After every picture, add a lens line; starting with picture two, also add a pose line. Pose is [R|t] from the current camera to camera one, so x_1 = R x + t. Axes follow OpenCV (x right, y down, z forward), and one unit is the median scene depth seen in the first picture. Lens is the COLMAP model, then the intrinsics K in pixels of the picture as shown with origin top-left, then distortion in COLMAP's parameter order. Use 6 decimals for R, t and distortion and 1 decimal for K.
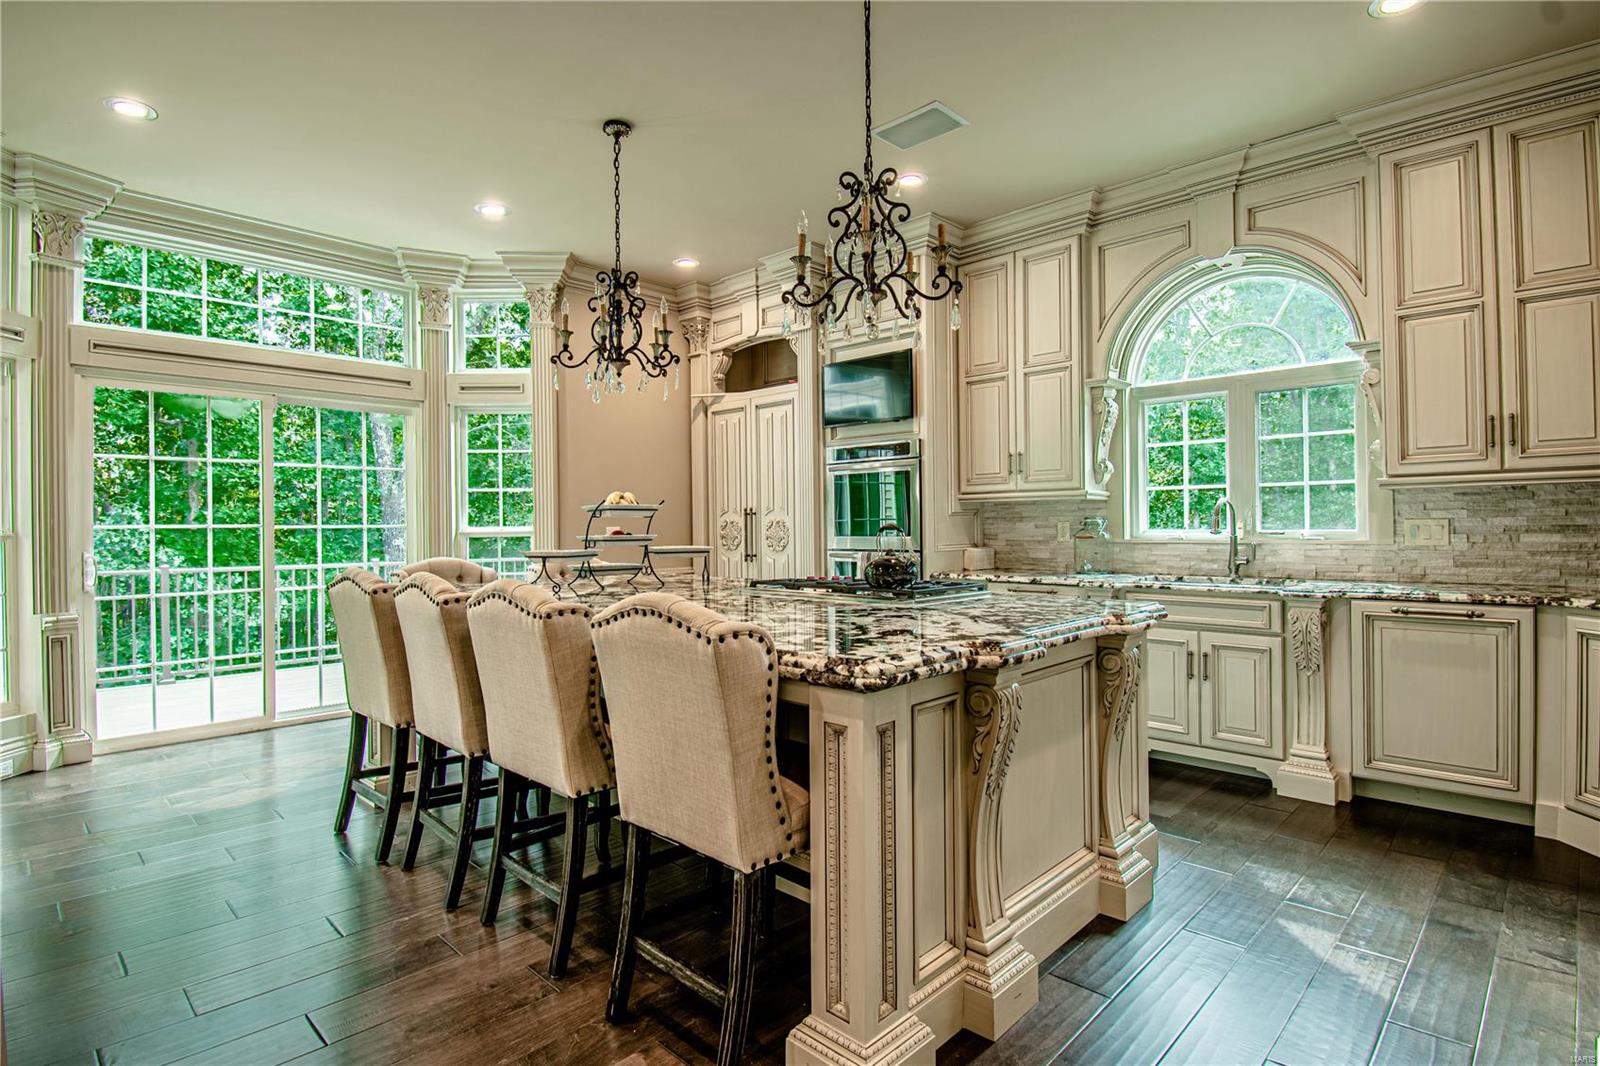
lens RADIAL K [[808.8, 0, 799.8], [0, 808.8, 524.1], [0, 0, 1]] dist [-0.003777, -0.009251]
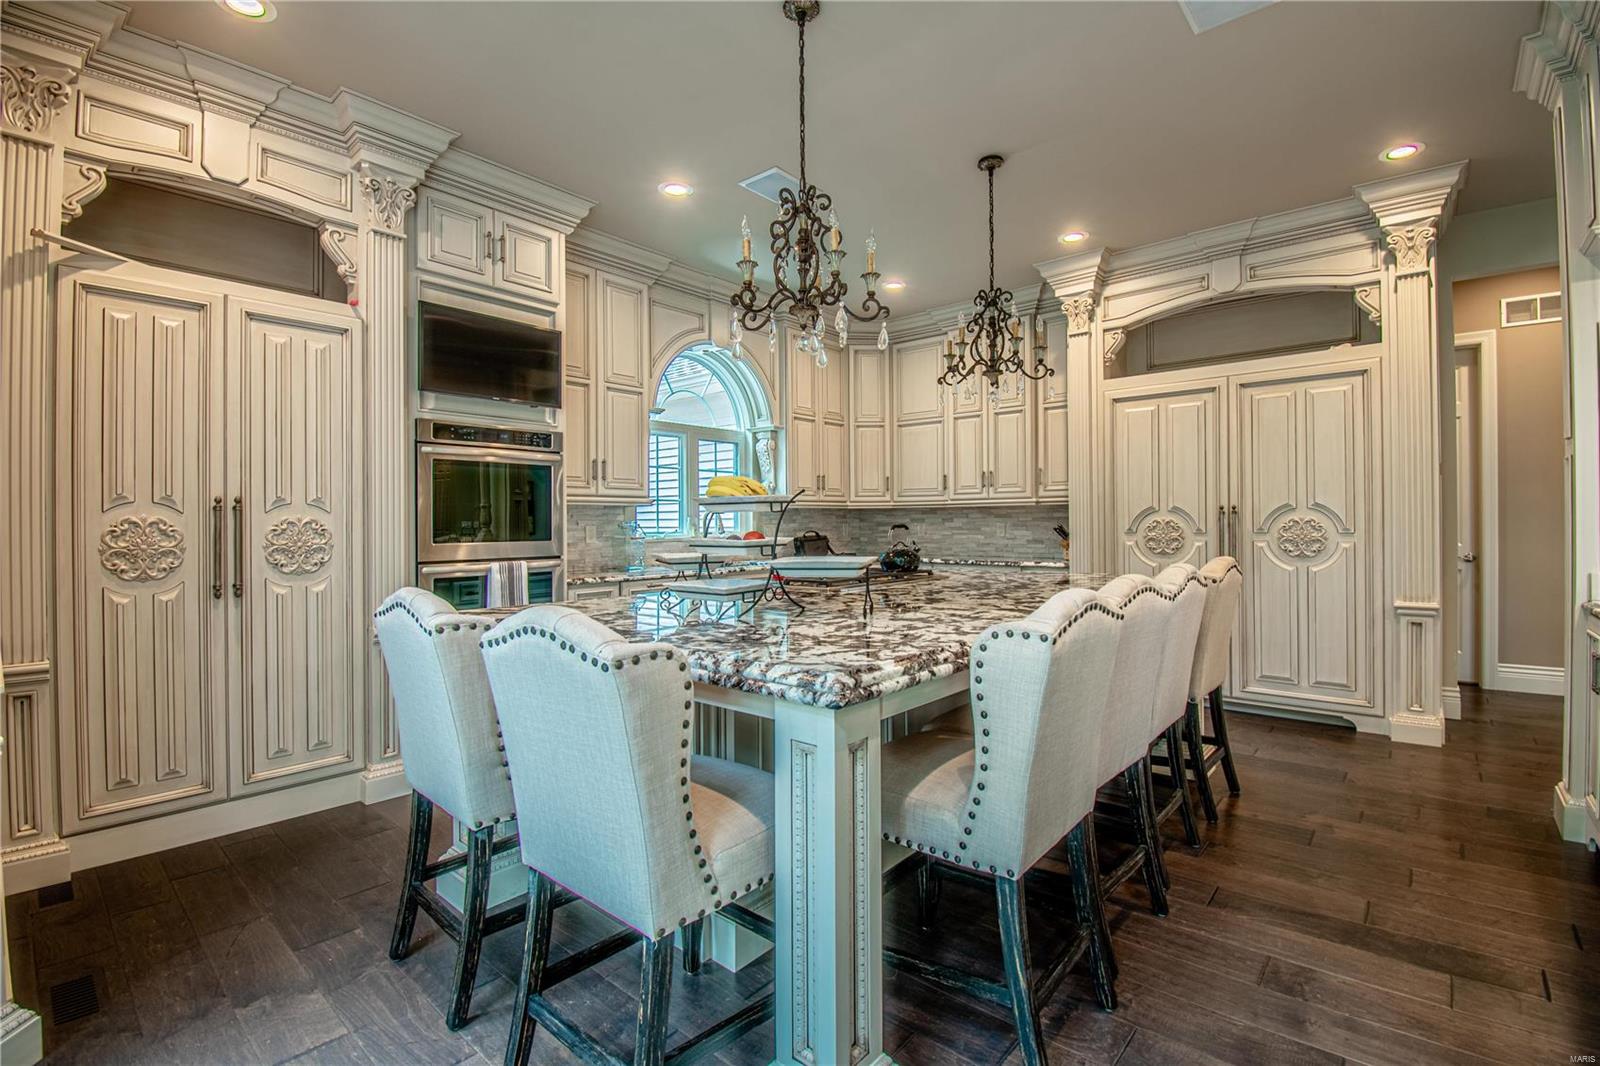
lens RADIAL K [[714.8, 0, 810.6], [0, 714.8, 524.3], [0, 0, 1]] dist [0.011703, -0.021140]
pose [[-0.047361, 0.008615, 0.998841, -0.749487], [0.006055, 0.999947, -0.008337, 0.006493], [-0.998859, 0.005653, -0.047411, 0.849661]]
